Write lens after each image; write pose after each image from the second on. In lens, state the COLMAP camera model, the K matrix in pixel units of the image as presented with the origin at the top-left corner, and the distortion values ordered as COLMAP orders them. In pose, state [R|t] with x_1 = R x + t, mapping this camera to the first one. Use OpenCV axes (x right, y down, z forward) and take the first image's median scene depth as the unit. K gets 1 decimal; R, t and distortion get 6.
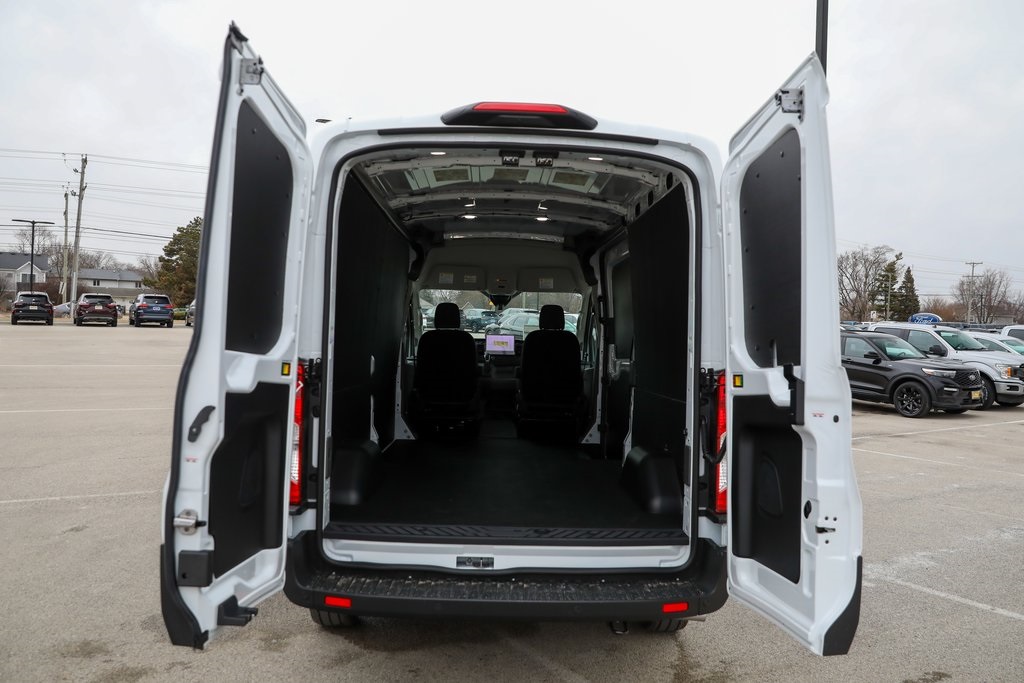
lens RADIAL K [[699.0, 0, 512.0], [0, 699.0, 341.5], [0, 0, 1]] dist [-0.106884, 0.084846]
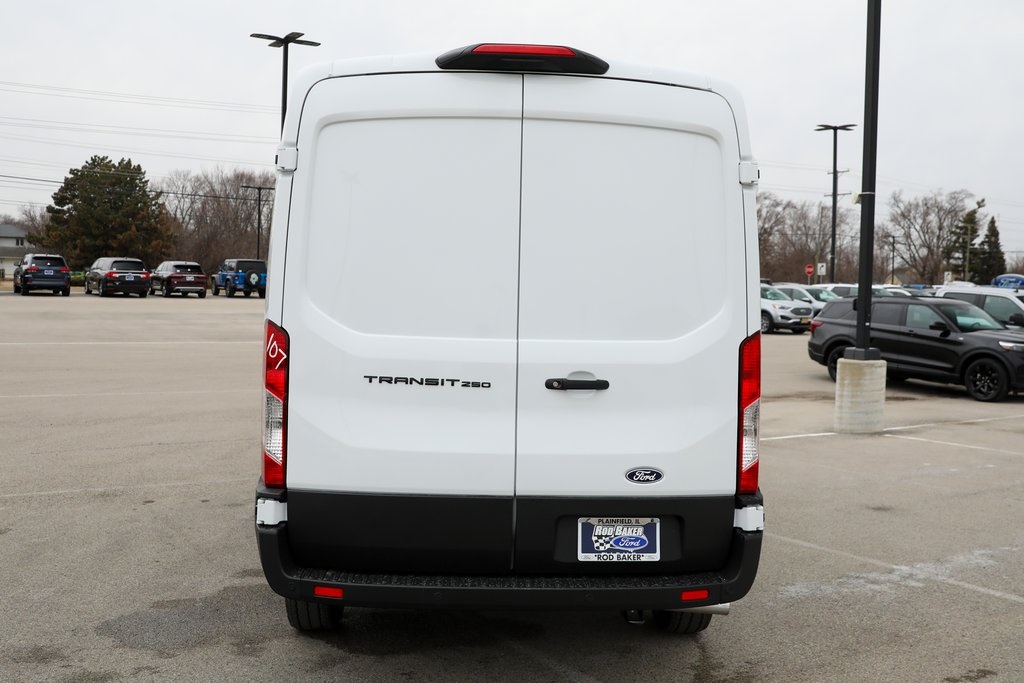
lens RADIAL K [[765.6, 0, 512.0], [0, 765.6, 341.5], [0, 0, 1]] dist [-0.041417, 0.003851]
pose [[0.999976, -0.003466, -0.005923, 0.021305], [0.003715, 0.999089, 0.042518, -0.002466], [0.005770, -0.042539, 0.999078, 0.103619]]
